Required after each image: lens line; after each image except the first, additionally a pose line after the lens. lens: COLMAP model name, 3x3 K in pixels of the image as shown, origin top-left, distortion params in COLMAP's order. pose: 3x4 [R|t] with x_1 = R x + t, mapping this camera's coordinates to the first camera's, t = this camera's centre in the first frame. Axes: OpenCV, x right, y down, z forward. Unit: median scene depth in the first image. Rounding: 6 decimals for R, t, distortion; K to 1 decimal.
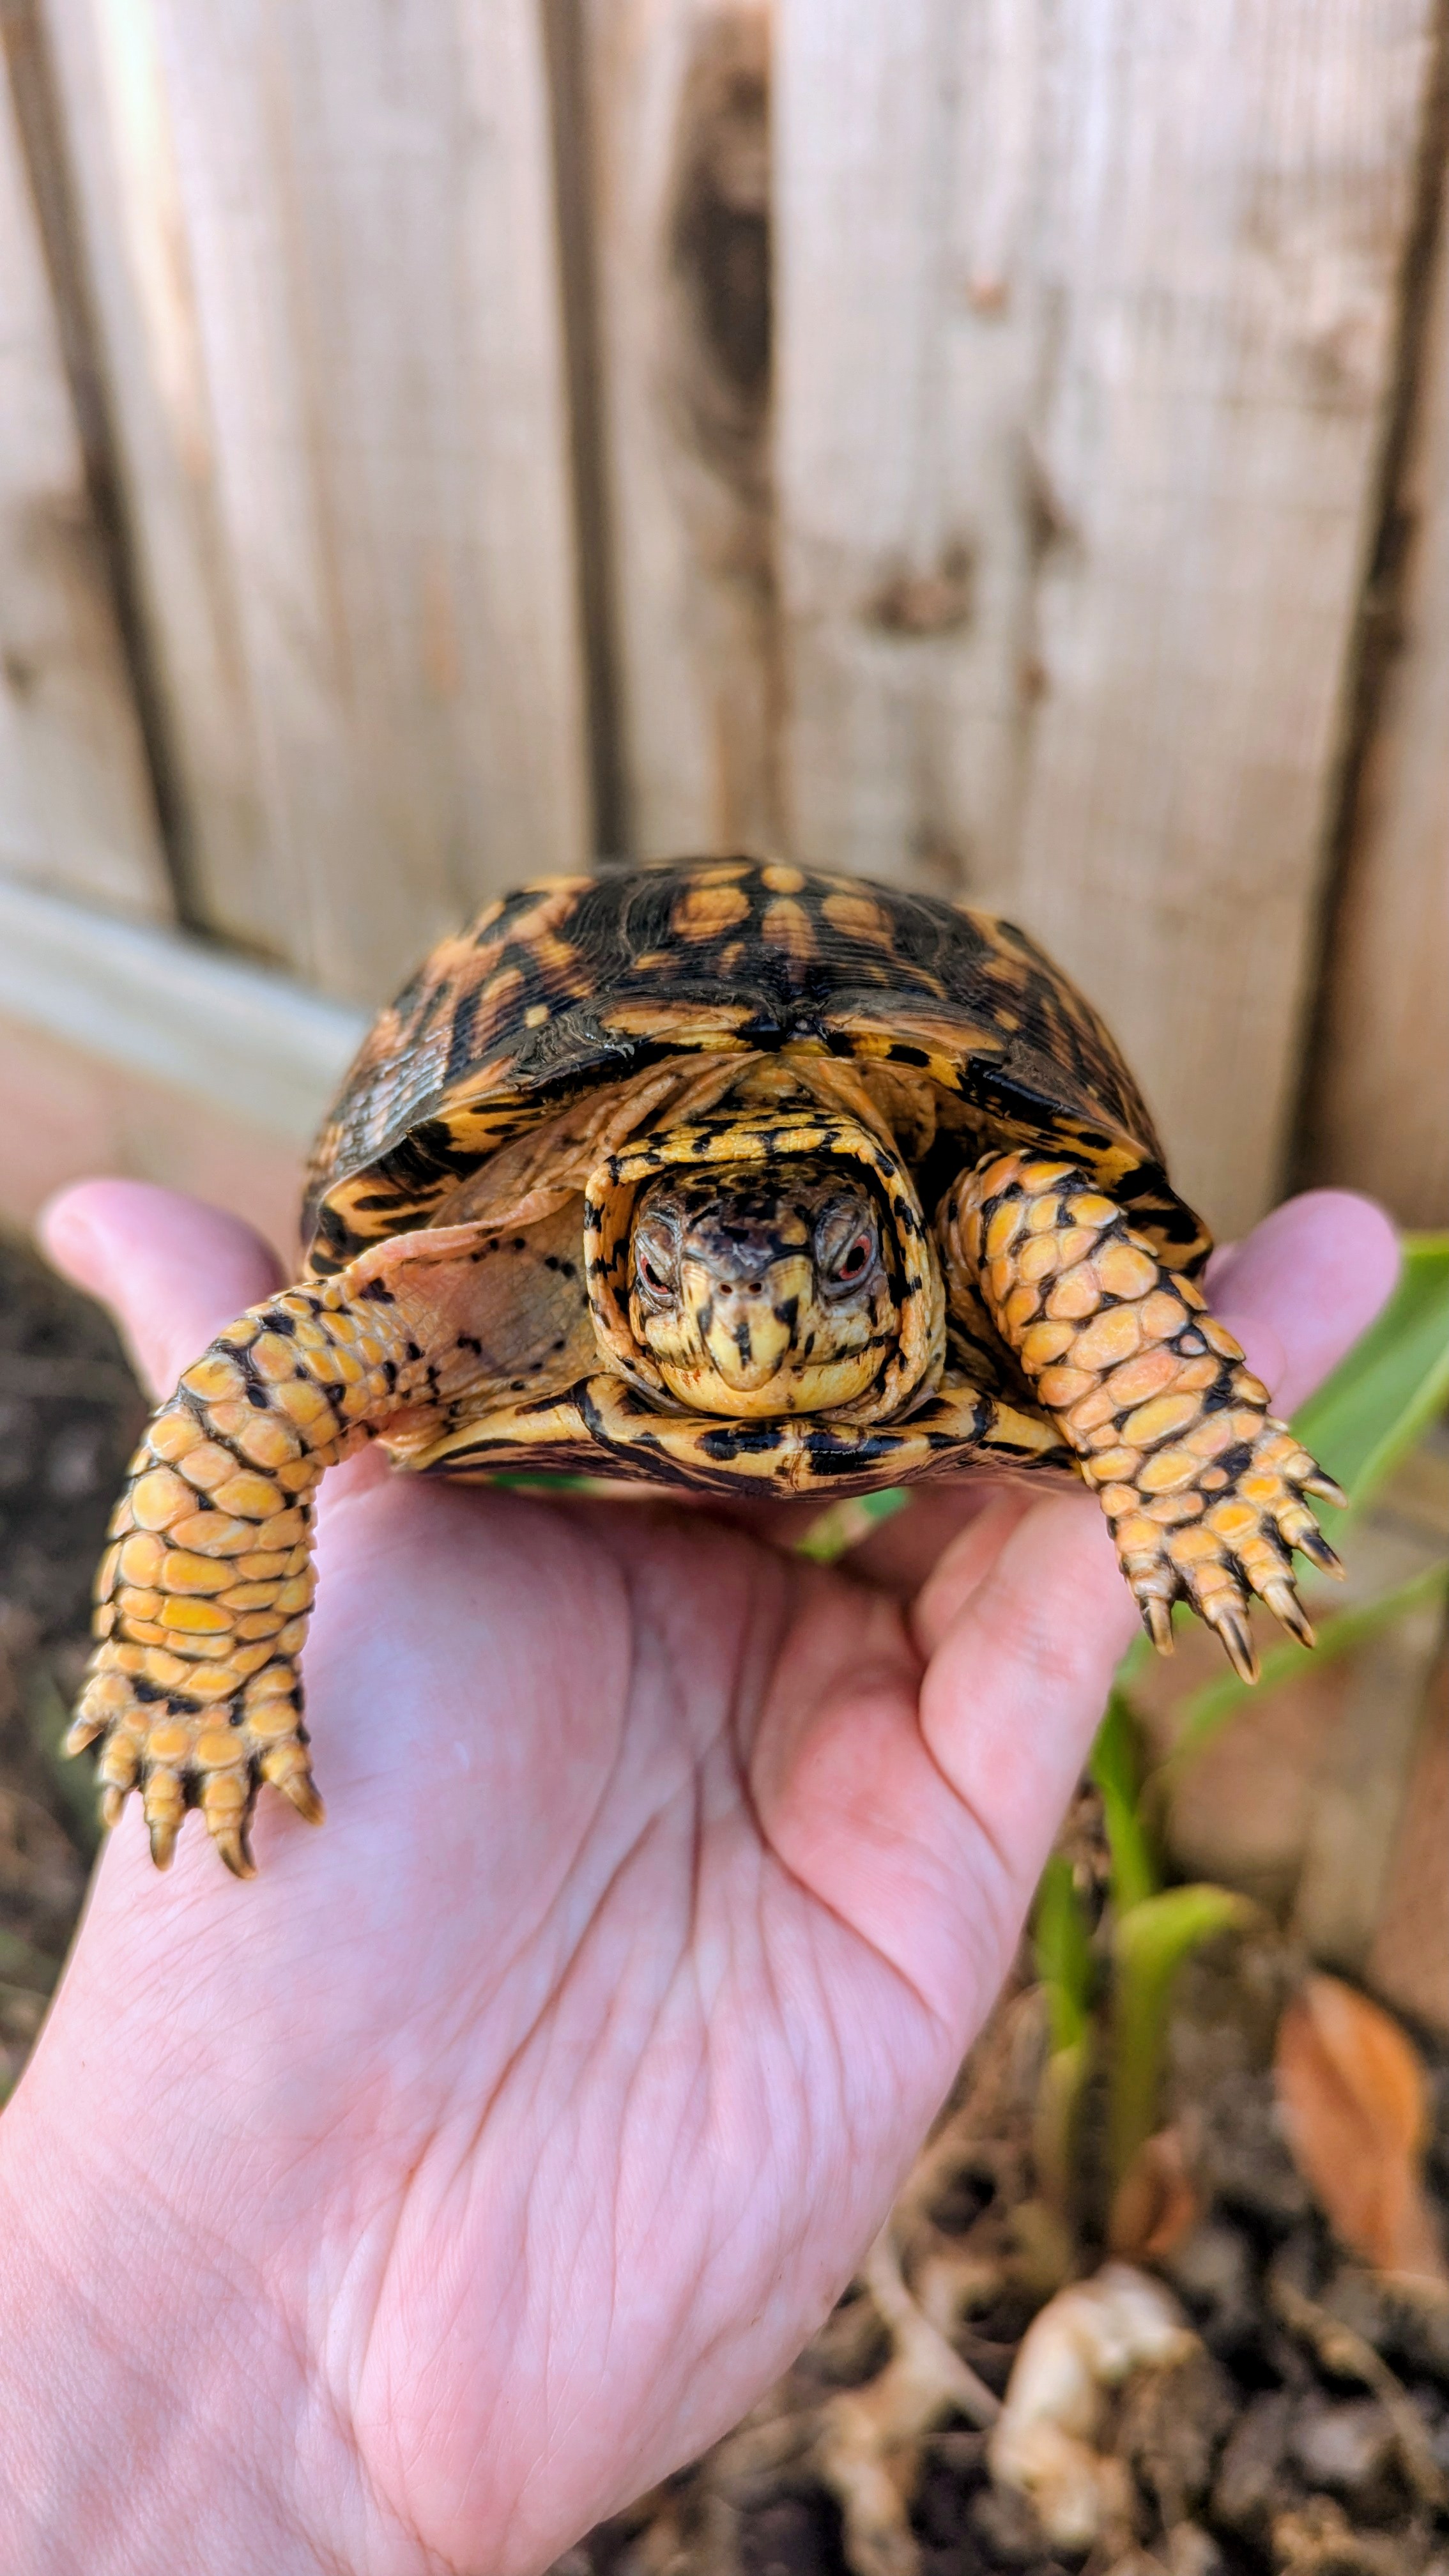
lens RADIAL K [[2000.9, 0, 724.5], [0, 2000.9, 1288.0], [0, 0, 1]] dist [-0.006698, -0.032633]
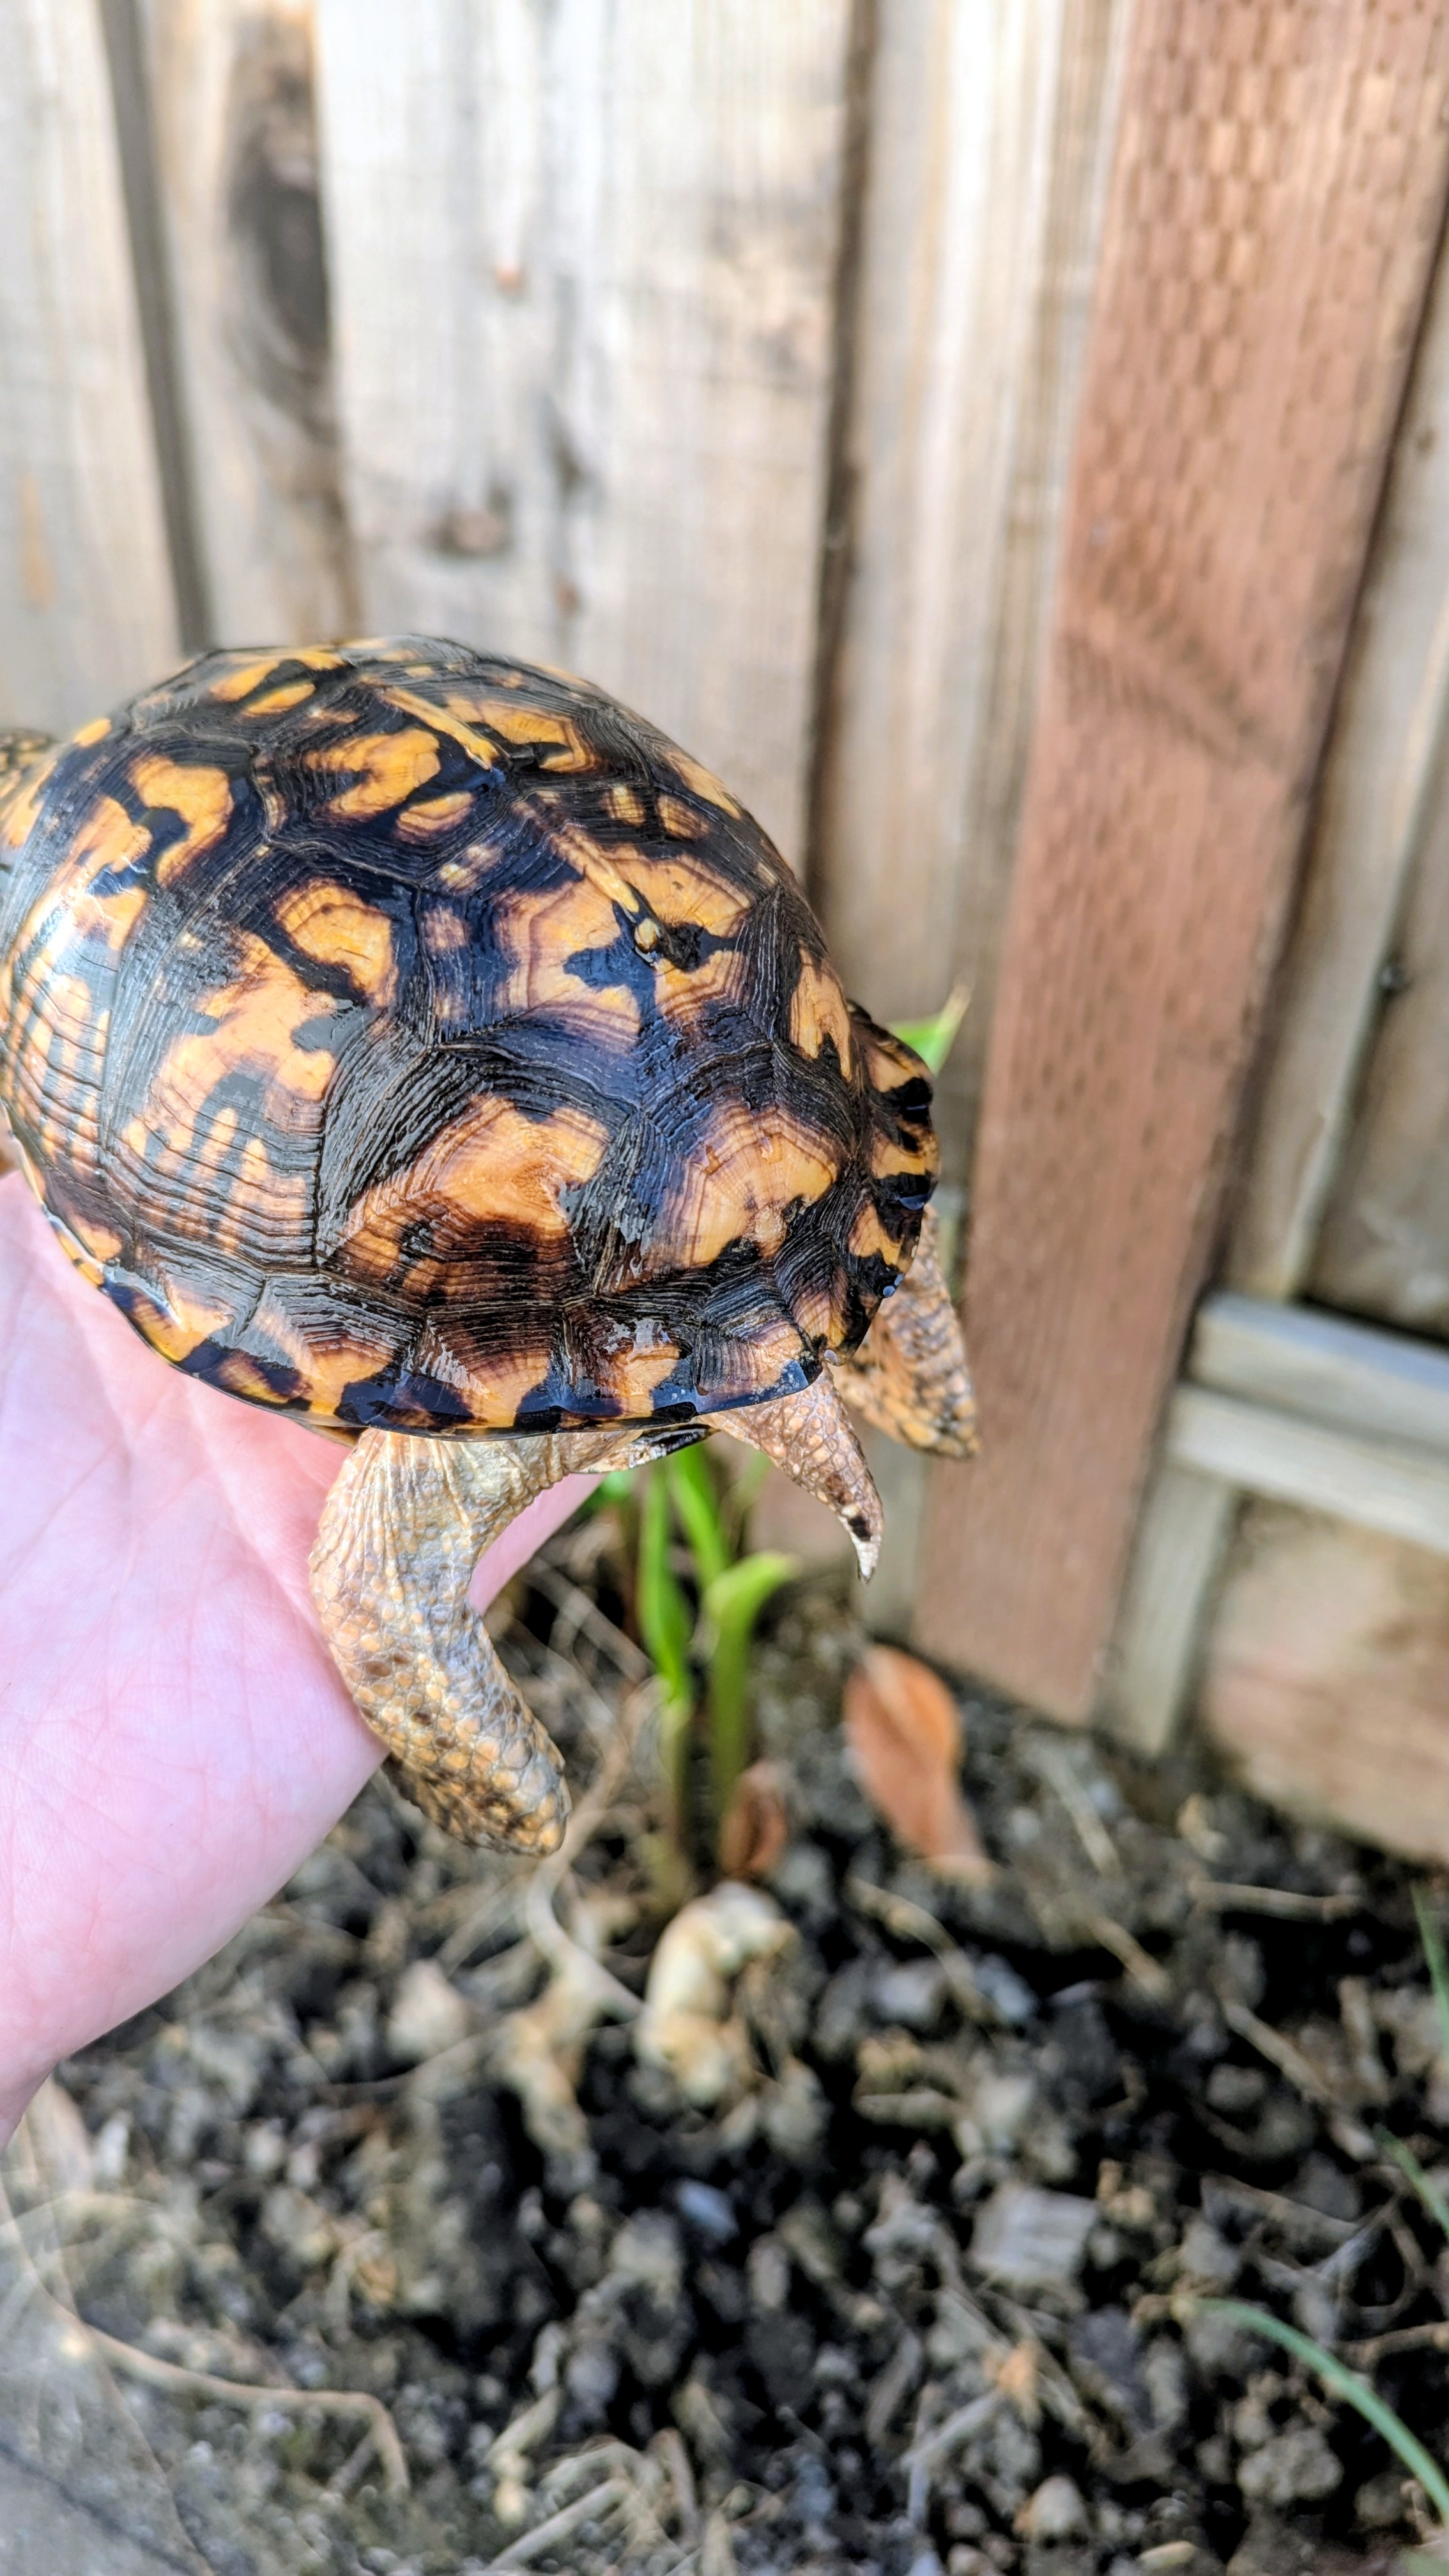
lens RADIAL K [[1945.7, 0, 740.1], [0, 1945.7, 1246.1], [0, 0, 1]] dist [-0.013264, -0.014512]
pose [[0.974609, -0.076861, 0.210310, -0.021429], [0.065223, 0.995959, 0.061734, 0.020190], [-0.214205, -0.046449, 0.975684, -0.181443]]
